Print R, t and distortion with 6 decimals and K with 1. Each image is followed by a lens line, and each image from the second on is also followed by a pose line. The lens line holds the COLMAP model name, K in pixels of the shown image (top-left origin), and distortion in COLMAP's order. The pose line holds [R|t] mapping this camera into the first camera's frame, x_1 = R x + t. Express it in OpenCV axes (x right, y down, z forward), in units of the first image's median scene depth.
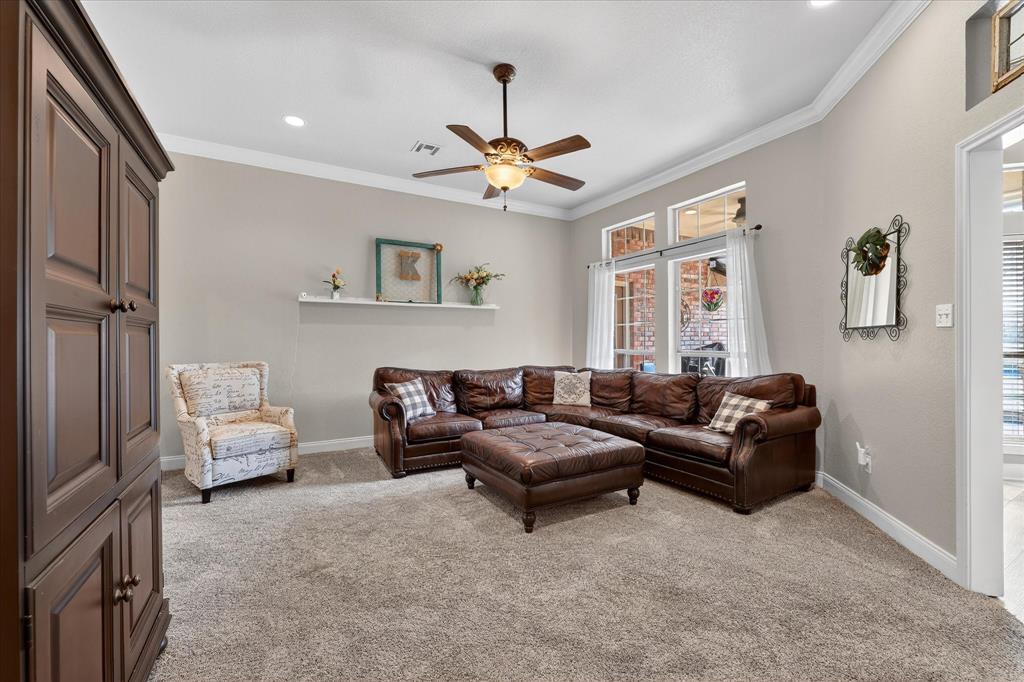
lens RADIAL K [[417.9, 0, 512.0], [0, 417.9, 341.0], [0, 0, 1]] dist [-0.011951, -0.000212]
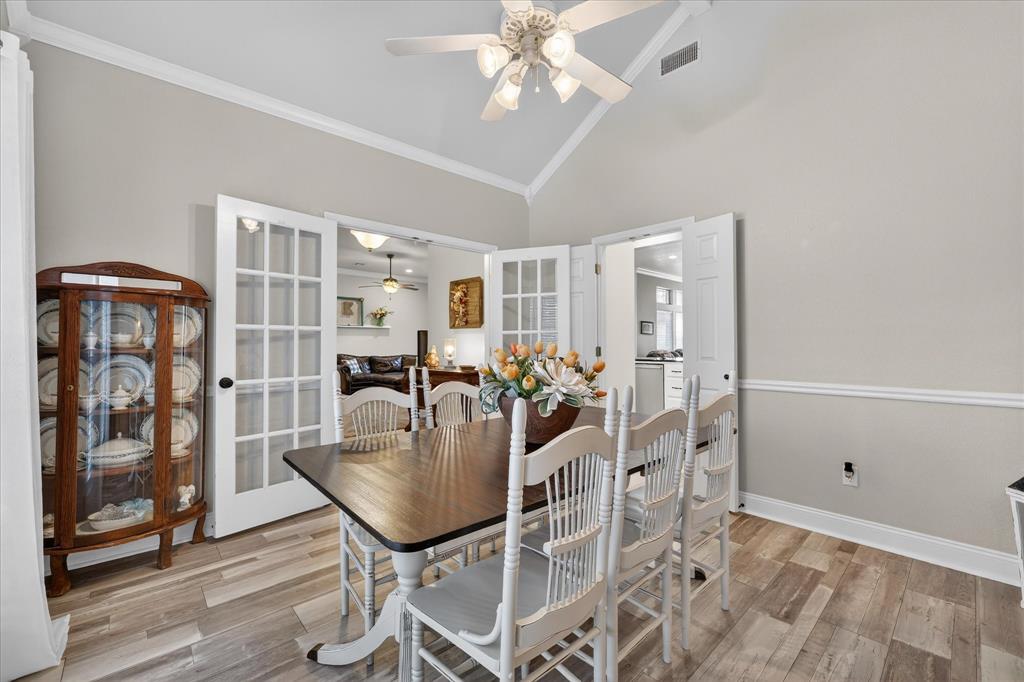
lens RADIAL K [[417.9, 0, 512.0], [0, 417.9, 341.0], [0, 0, 1]] dist [-0.011951, -0.000212]
pose [[0.975478, 0.006593, 0.219999, 0.123058], [-0.005481, 0.999969, -0.005667, -0.002422], [-0.220029, 0.004322, 0.975484, -1.465677]]
